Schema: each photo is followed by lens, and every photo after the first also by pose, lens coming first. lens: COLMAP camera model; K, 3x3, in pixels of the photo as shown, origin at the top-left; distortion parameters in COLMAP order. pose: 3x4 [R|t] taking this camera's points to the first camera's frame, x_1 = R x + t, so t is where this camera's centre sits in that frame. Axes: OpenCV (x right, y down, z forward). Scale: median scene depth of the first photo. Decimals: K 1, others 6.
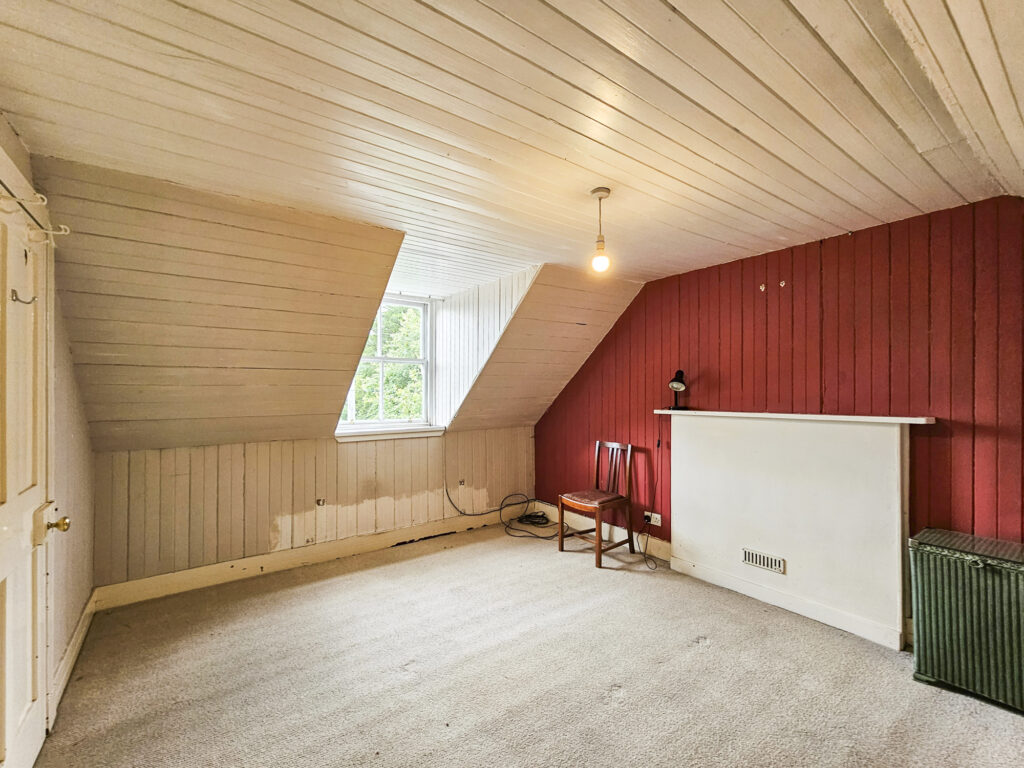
lens RADIAL K [[430.8, 0, 507.7], [0, 430.8, 389.7], [0, 0, 1]] dist [0.003106, -0.000956]
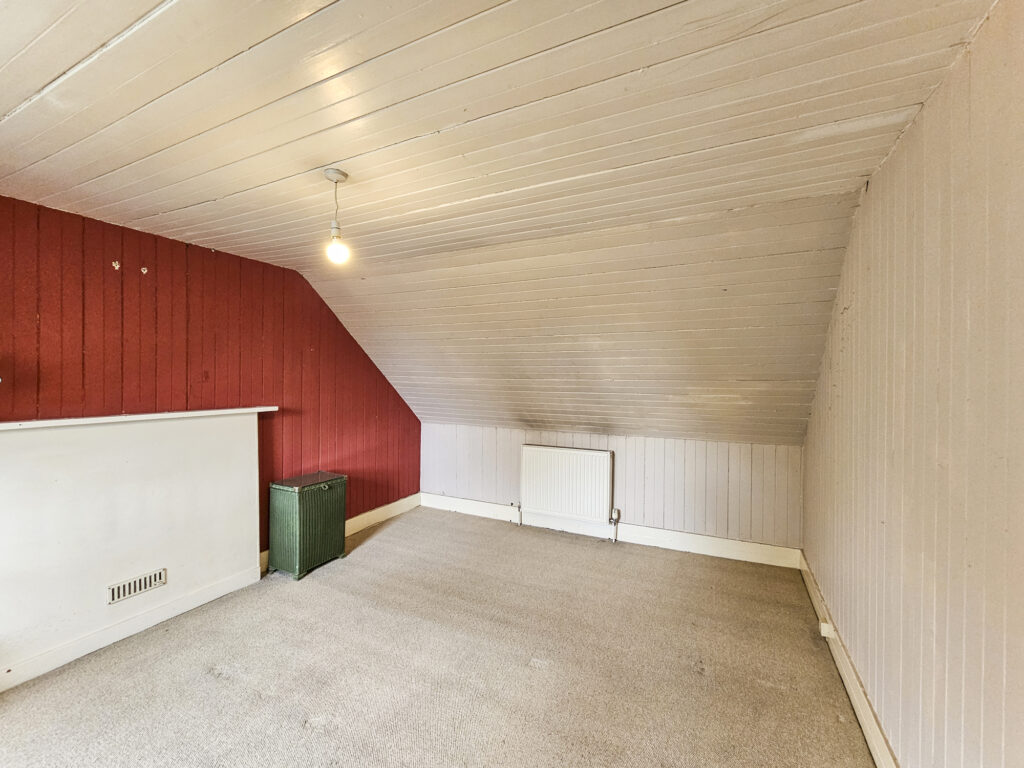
lens RADIAL K [[430.8, 0, 514.9], [0, 430.8, 379.6], [0, 0, 1]] dist [0.003106, -0.000956]
pose [[-0.461479, 0.003510, 0.887144, -0.471386], [-0.006217, 0.999955, -0.007190, -0.013361], [-0.887129, -0.008834, -0.461437, 0.655658]]
